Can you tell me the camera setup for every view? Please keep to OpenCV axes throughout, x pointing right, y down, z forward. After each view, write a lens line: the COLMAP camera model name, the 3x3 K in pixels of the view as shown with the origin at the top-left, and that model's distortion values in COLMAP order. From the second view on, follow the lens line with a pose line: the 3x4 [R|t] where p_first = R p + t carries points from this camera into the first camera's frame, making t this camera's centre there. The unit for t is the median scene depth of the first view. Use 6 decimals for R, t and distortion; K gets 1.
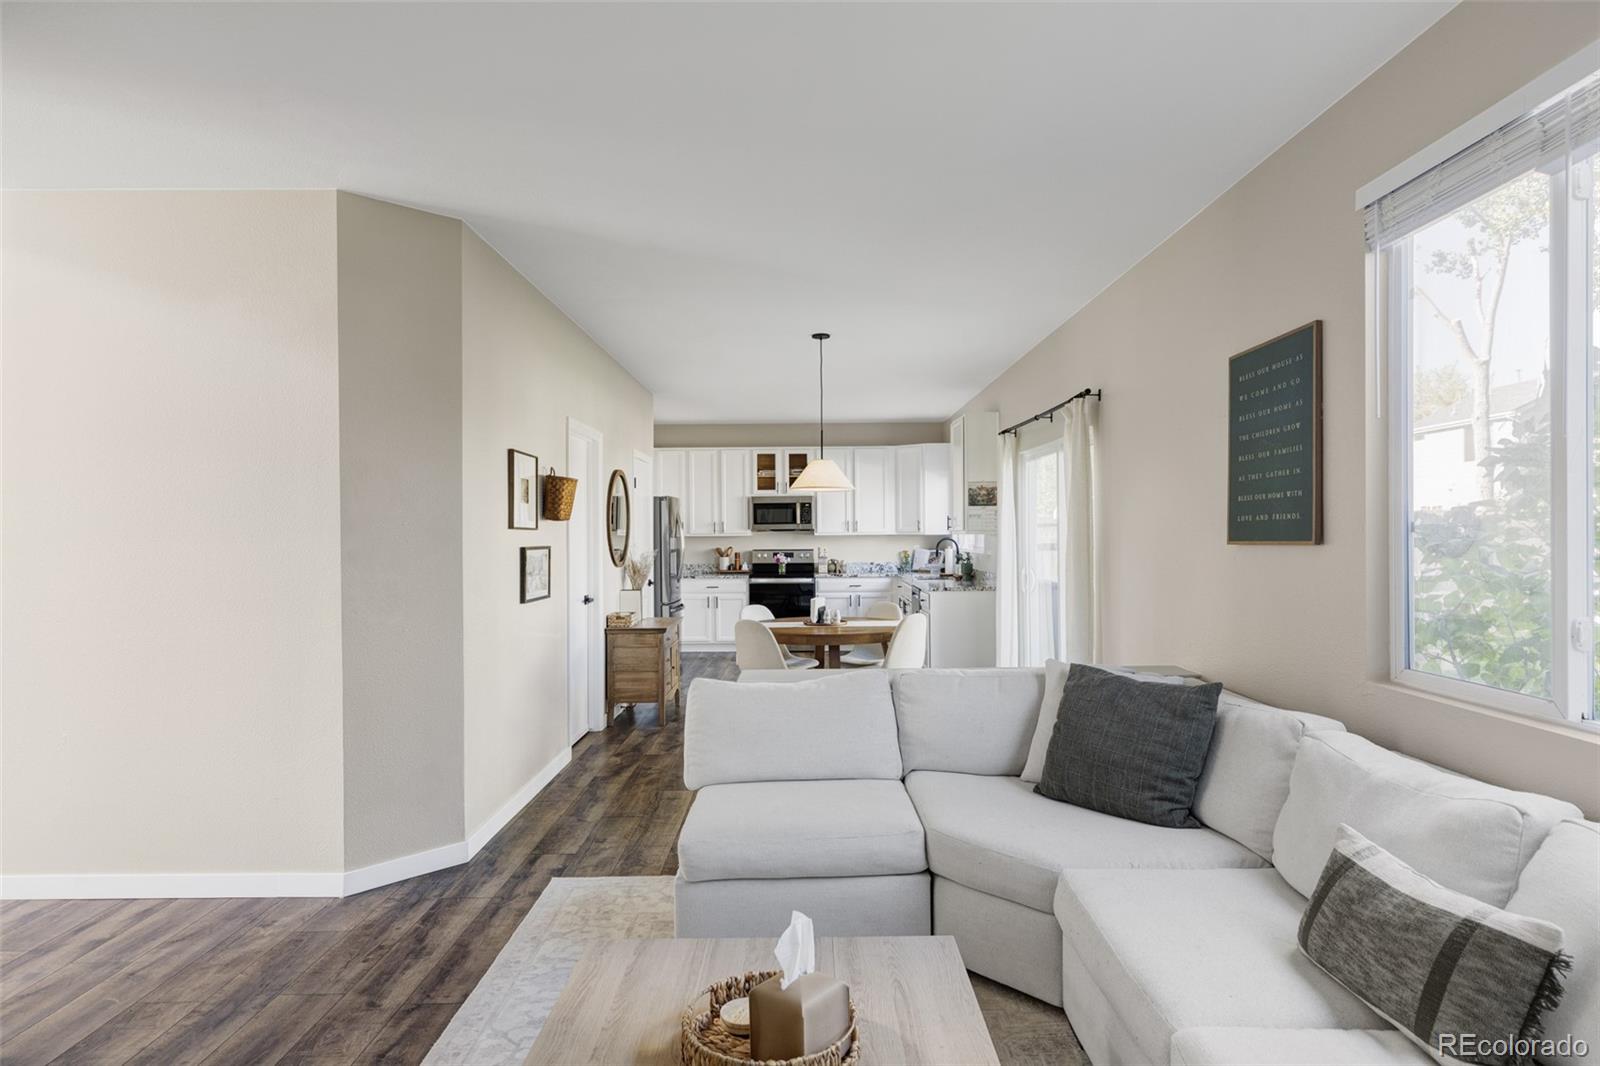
lens RADIAL K [[875.1, 0, 800.0], [0, 875.1, 533.0], [0, 0, 1]] dist [0.004475, 0.000700]
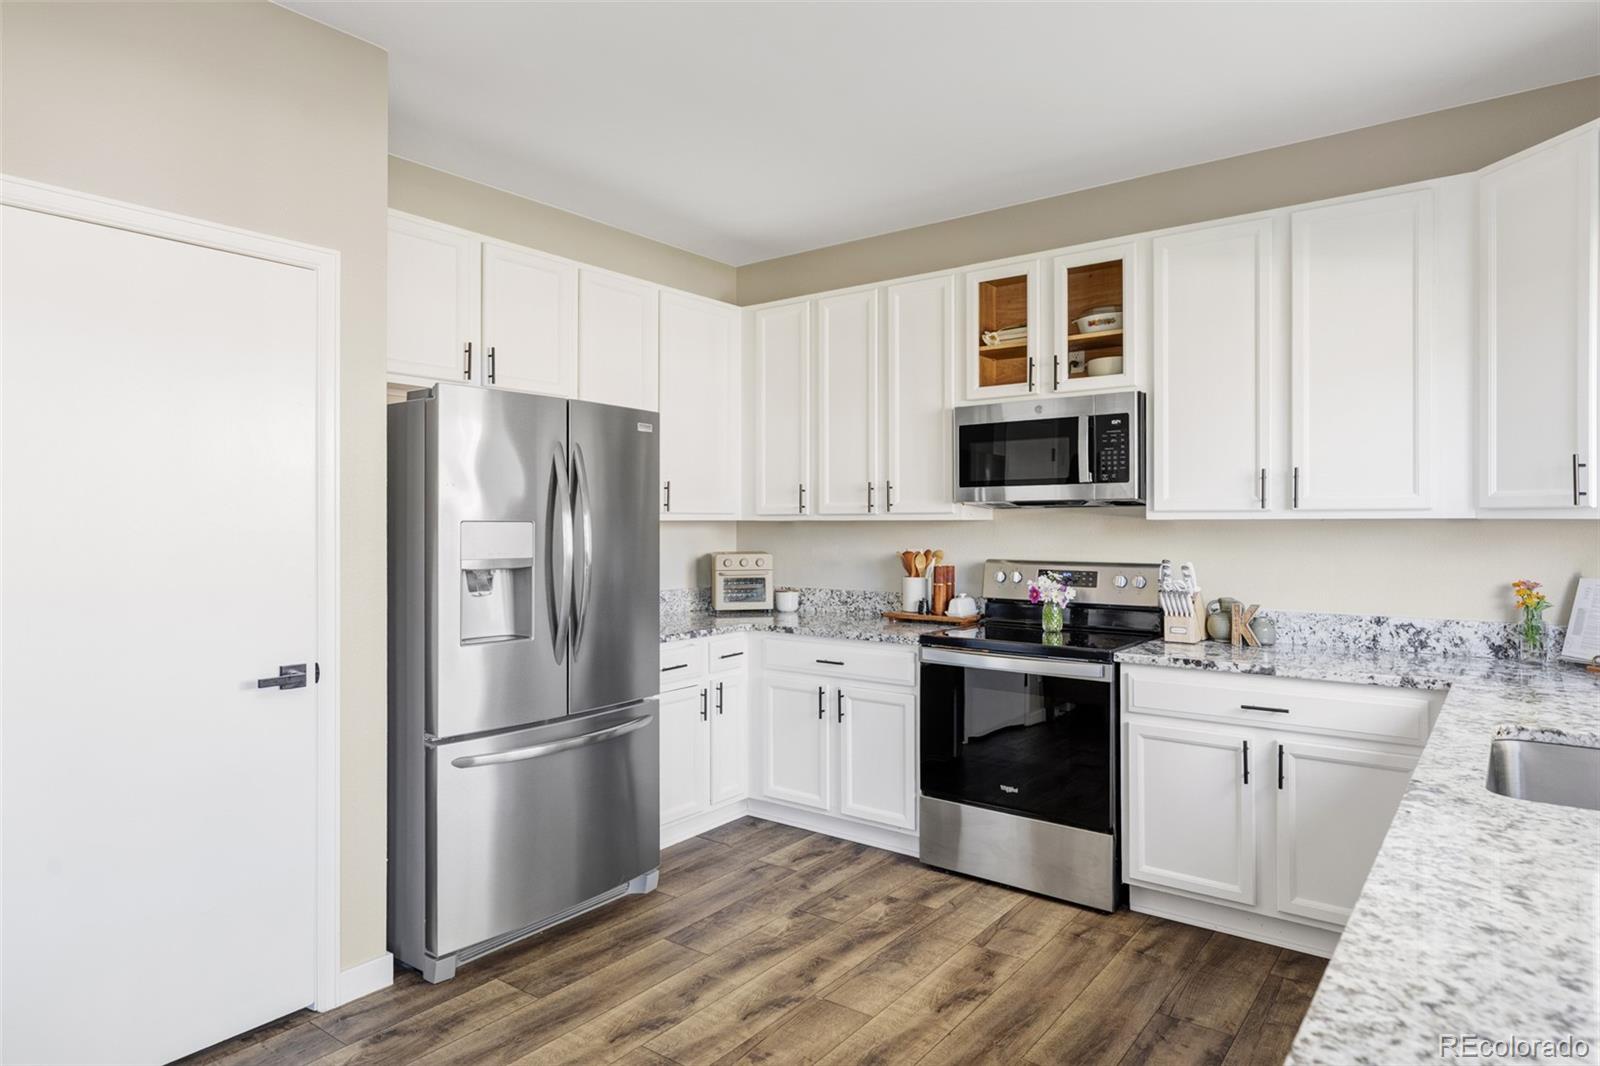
lens RADIAL K [[940.8, 0, 799.8], [0, 940.8, 520.1], [0, 0, 1]] dist [0.004411, 0.000384]
pose [[0.802340, 0.005669, -0.596841, 0.116476], [-0.006441, 0.999979, 0.000841, 0.003328], [0.596833, 0.003170, 0.802359, 0.660903]]
